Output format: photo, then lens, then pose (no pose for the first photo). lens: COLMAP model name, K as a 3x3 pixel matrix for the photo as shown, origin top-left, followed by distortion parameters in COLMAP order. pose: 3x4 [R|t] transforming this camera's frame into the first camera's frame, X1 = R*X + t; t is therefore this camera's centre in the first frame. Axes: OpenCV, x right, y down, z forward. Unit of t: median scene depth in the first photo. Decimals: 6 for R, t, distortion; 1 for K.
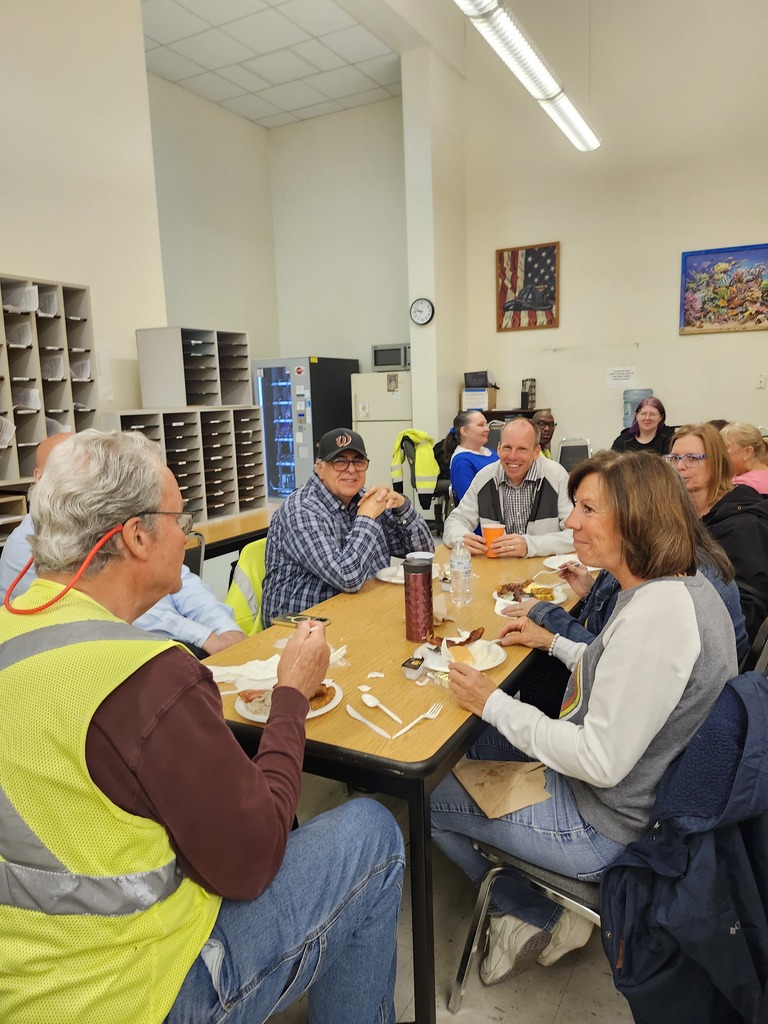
lens RADIAL K [[693.3, 0, 385.6], [0, 693.3, 510.8], [0, 0, 1]] dist [-0.026379, -0.010647]
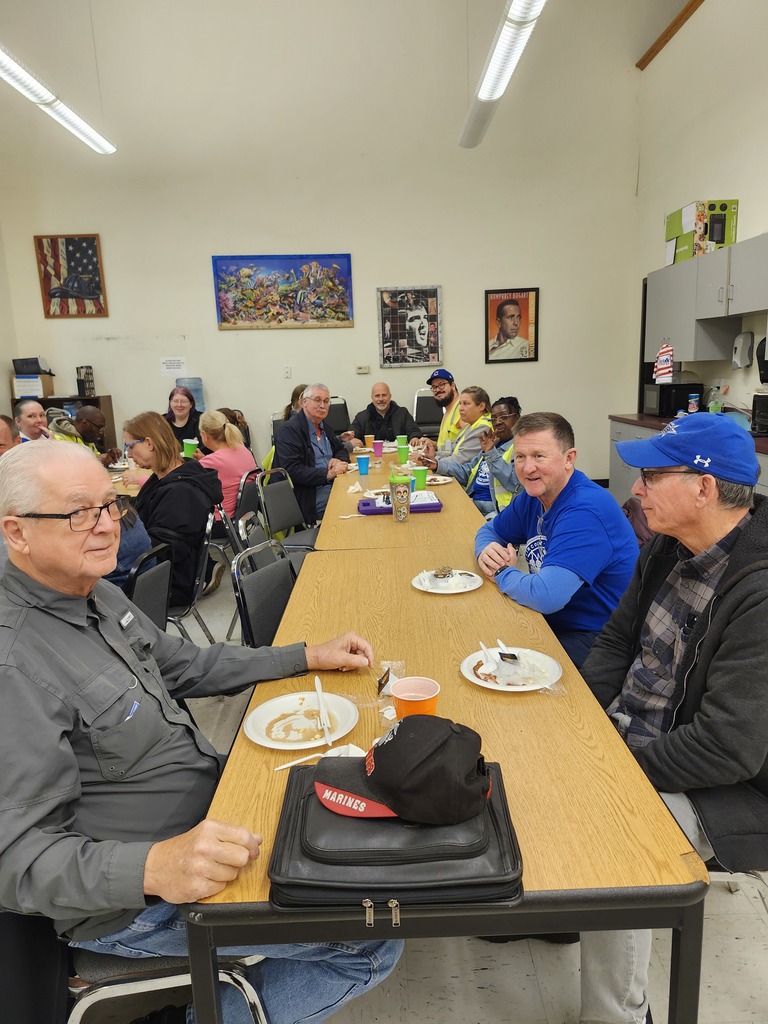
lens RADIAL K [[693.3, 0, 385.6], [0, 693.3, 511.8], [0, 0, 1]] dist [-0.026379, -0.010647]
pose [[0.859678, -0.081377, 0.504312, 0.066628], [0.069330, 0.996682, 0.042641, 0.010335], [-0.506109, -0.001694, 0.862468, -0.102947]]
